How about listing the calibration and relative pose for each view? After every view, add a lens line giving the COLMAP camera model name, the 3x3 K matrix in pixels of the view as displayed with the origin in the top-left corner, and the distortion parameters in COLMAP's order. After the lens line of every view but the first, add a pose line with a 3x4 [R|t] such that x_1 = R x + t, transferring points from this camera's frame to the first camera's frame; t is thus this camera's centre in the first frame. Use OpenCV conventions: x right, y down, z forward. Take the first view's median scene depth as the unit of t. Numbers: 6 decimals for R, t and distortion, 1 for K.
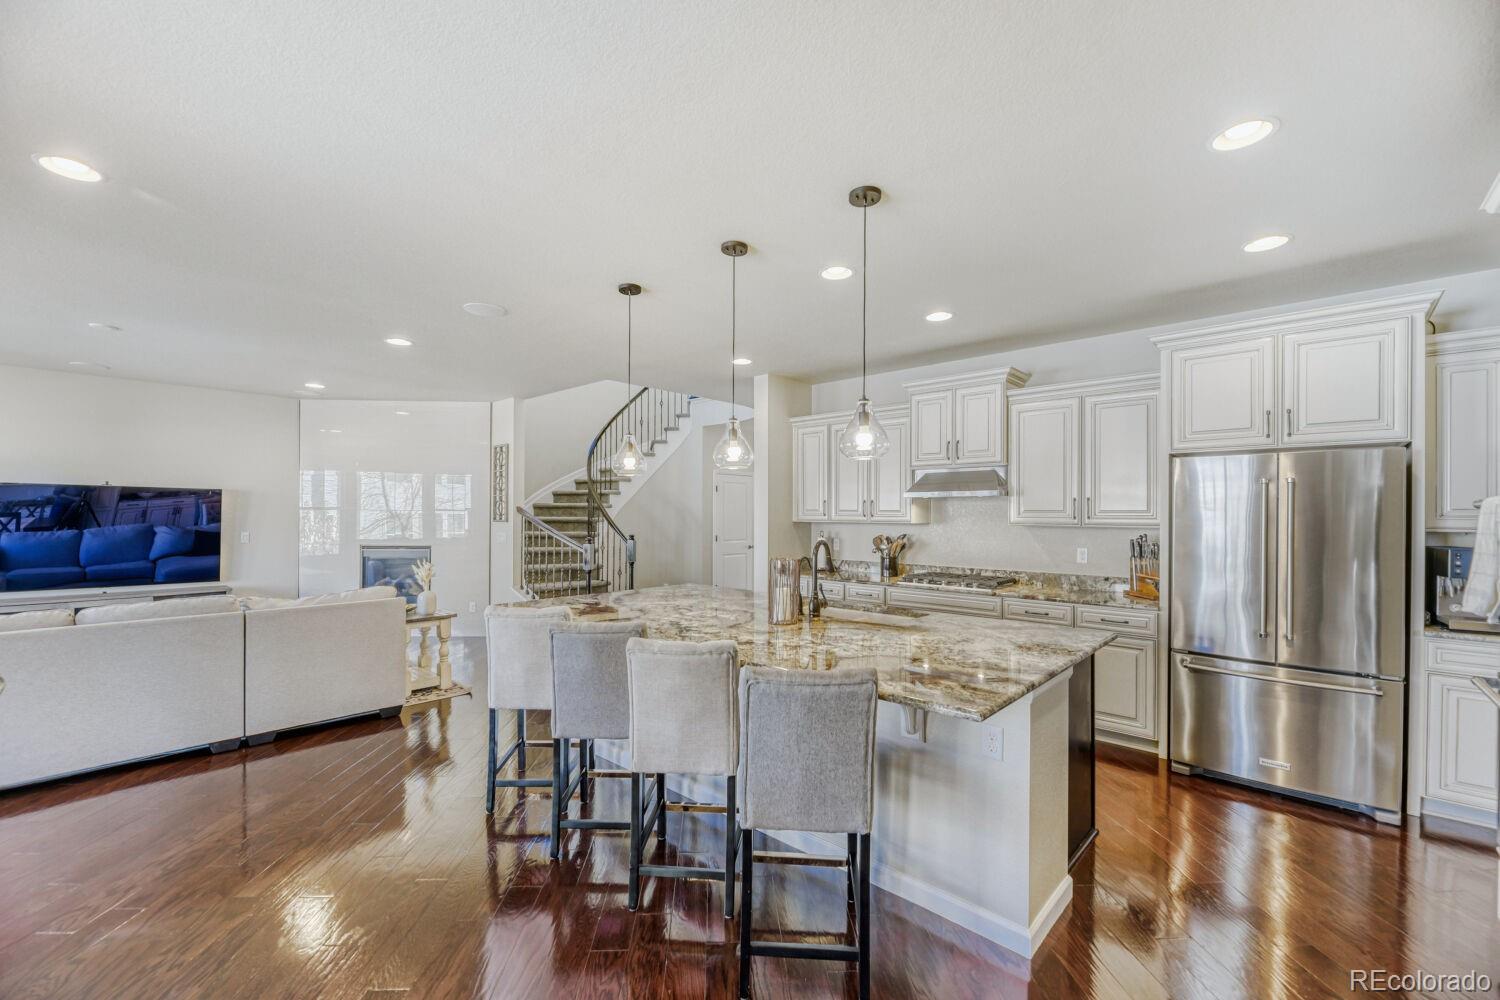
lens RADIAL K [[614.3, 0, 748.5], [0, 614.3, 508.1], [0, 0, 1]] dist [-0.006352, -0.000228]
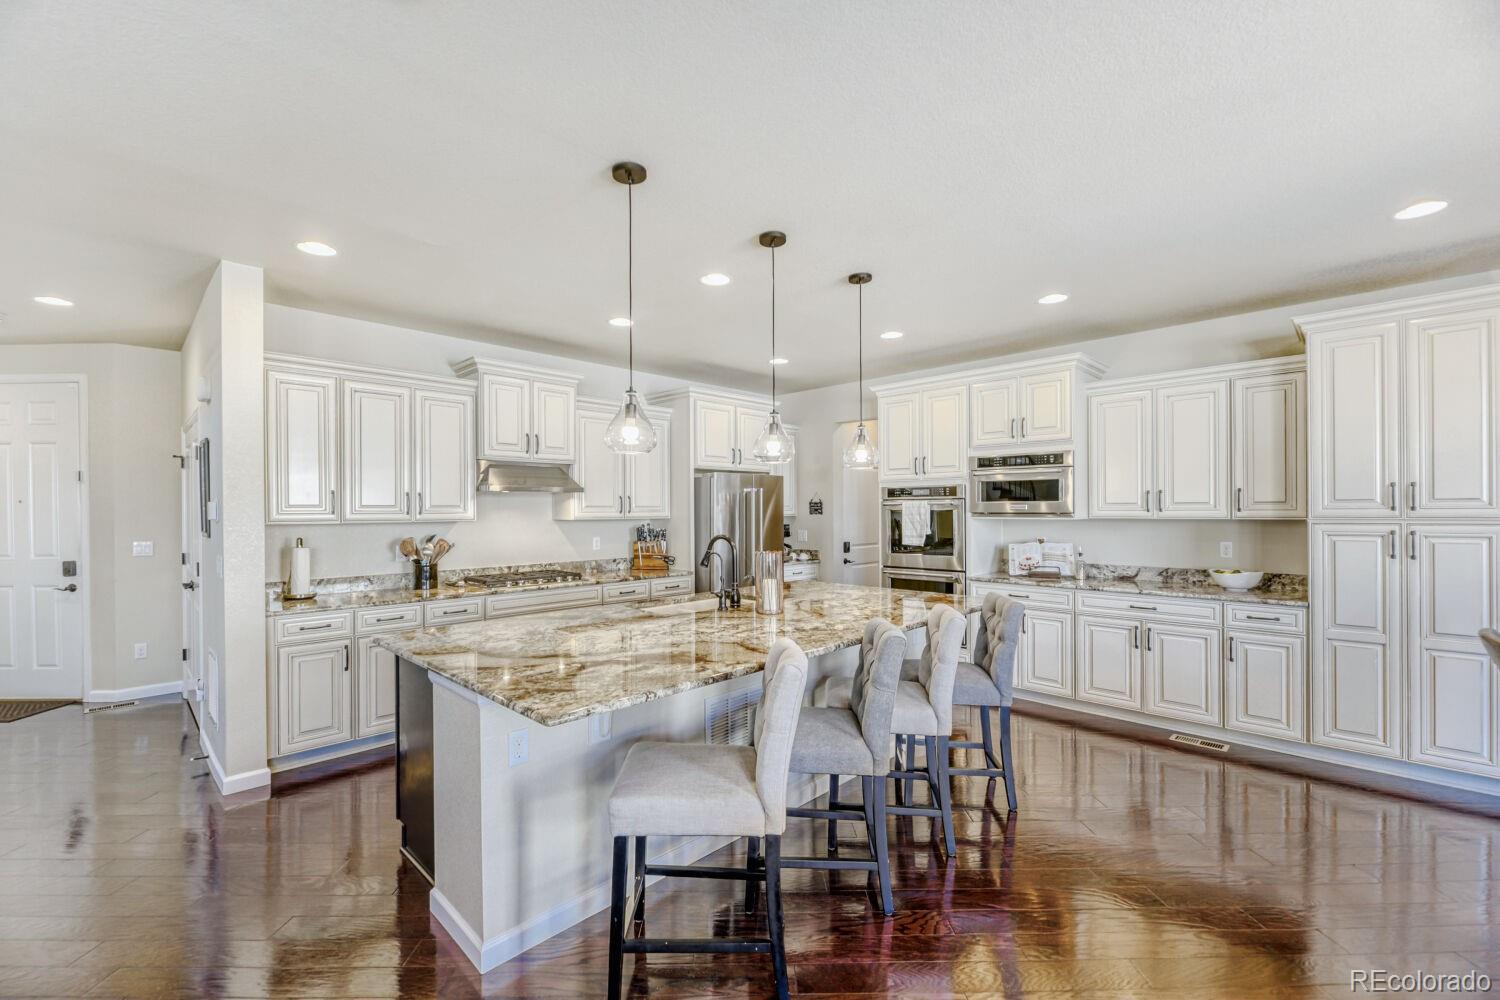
lens RADIAL K [[628.2, 0, 747.0], [0, 628.2, 510.5], [0, 0, 1]] dist [-0.000992, 0.000070]
pose [[0.038992, -0.011221, 0.999177, -0.637852], [-0.006429, 0.999913, 0.011480, -0.002959], [-0.999219, -0.006871, 0.038917, 0.624738]]
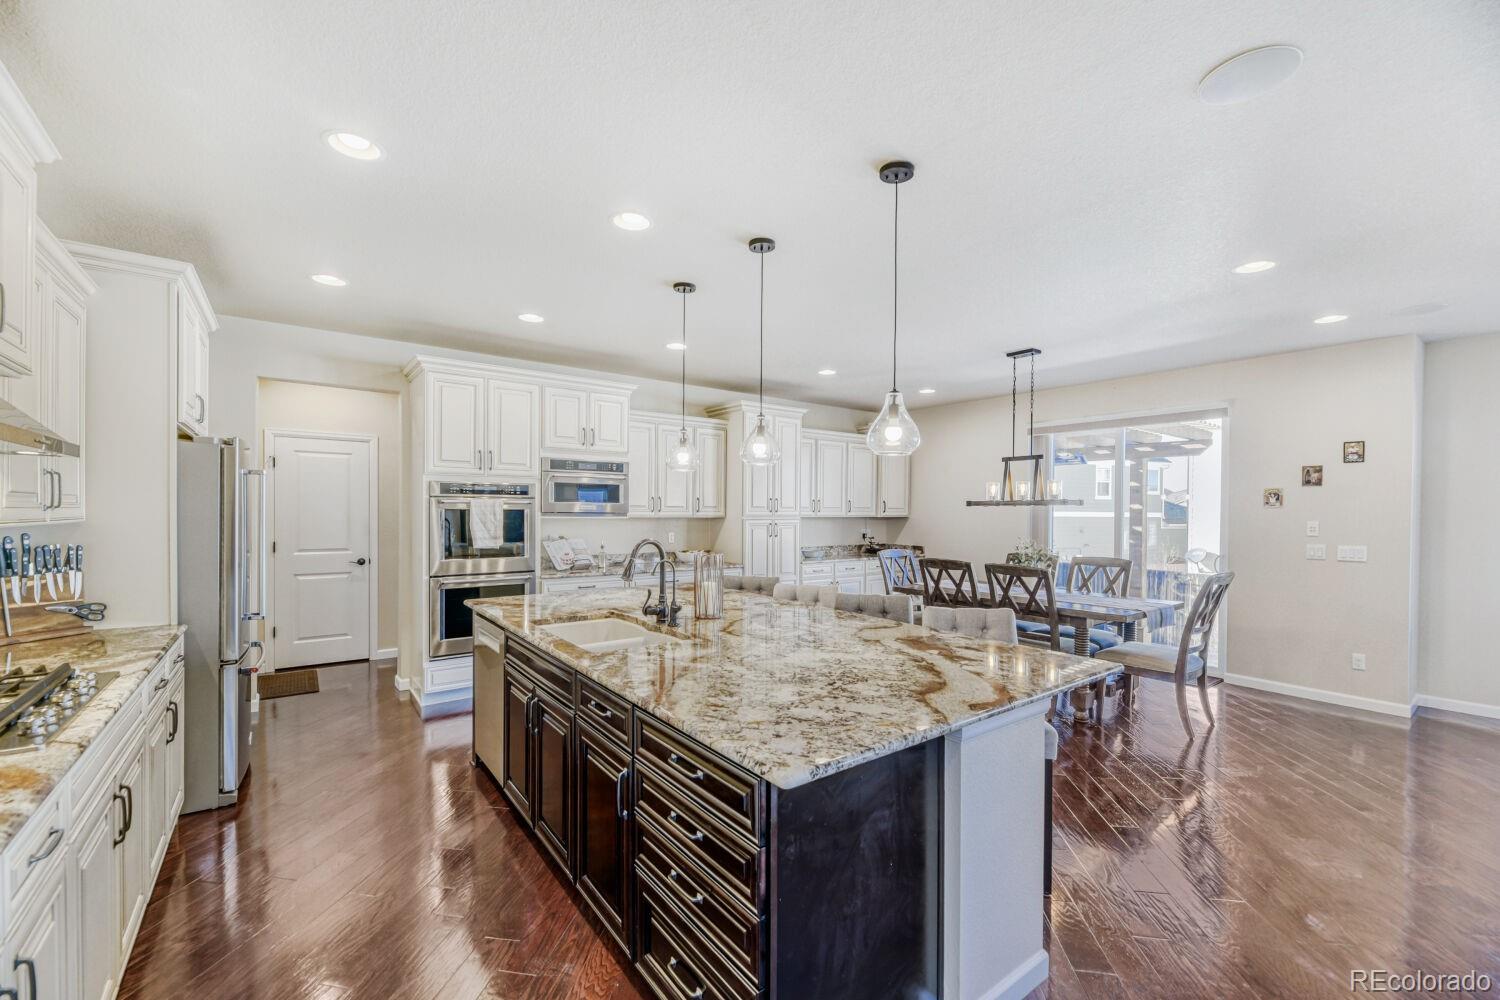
lens RADIAL K [[614.3, 0, 748.5], [0, 614.3, 508.1], [0, 0, 1]] dist [-0.006352, -0.000228]
pose [[-0.983120, -0.014824, 0.182361, -0.116292], [-0.017788, 0.999735, -0.014630, 0.012177], [-0.182096, -0.017627, -0.983123, 1.246217]]
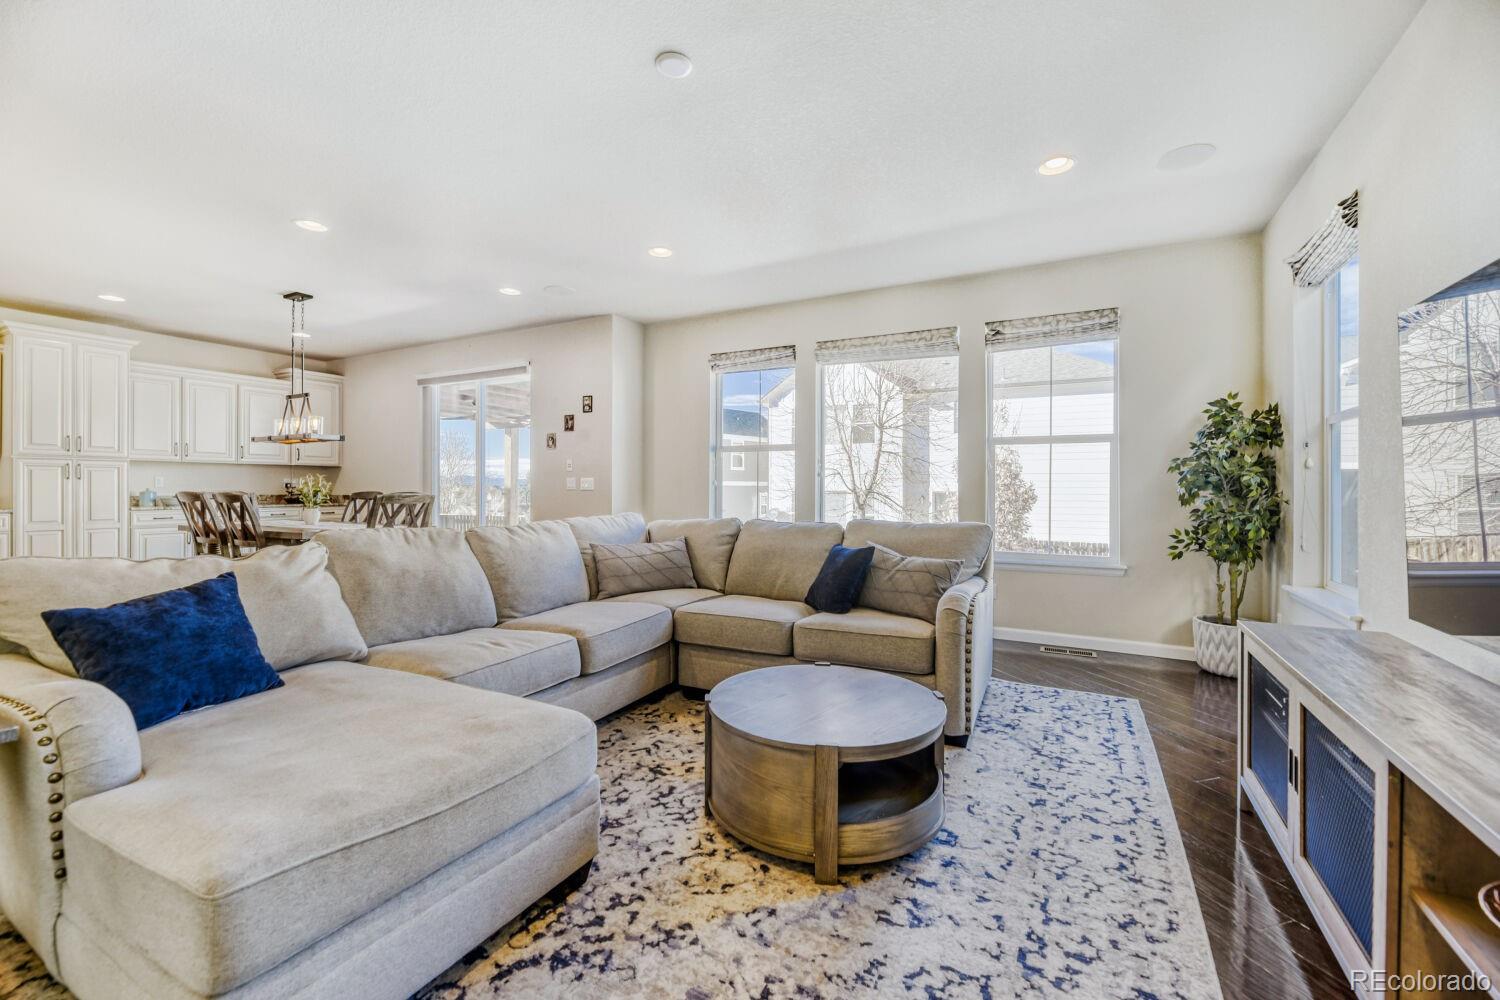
lens RADIAL K [[618.3, 0, 746.3], [0, 618.3, 489.9], [0, 0, 1]] dist [-0.004154, -0.000532]
pose [[-0.970247, -0.012772, -0.241781, -0.890681], [-0.010608, 0.999891, -0.010246, 0.072762], [0.241886, -0.007377, -0.970277, 1.395536]]
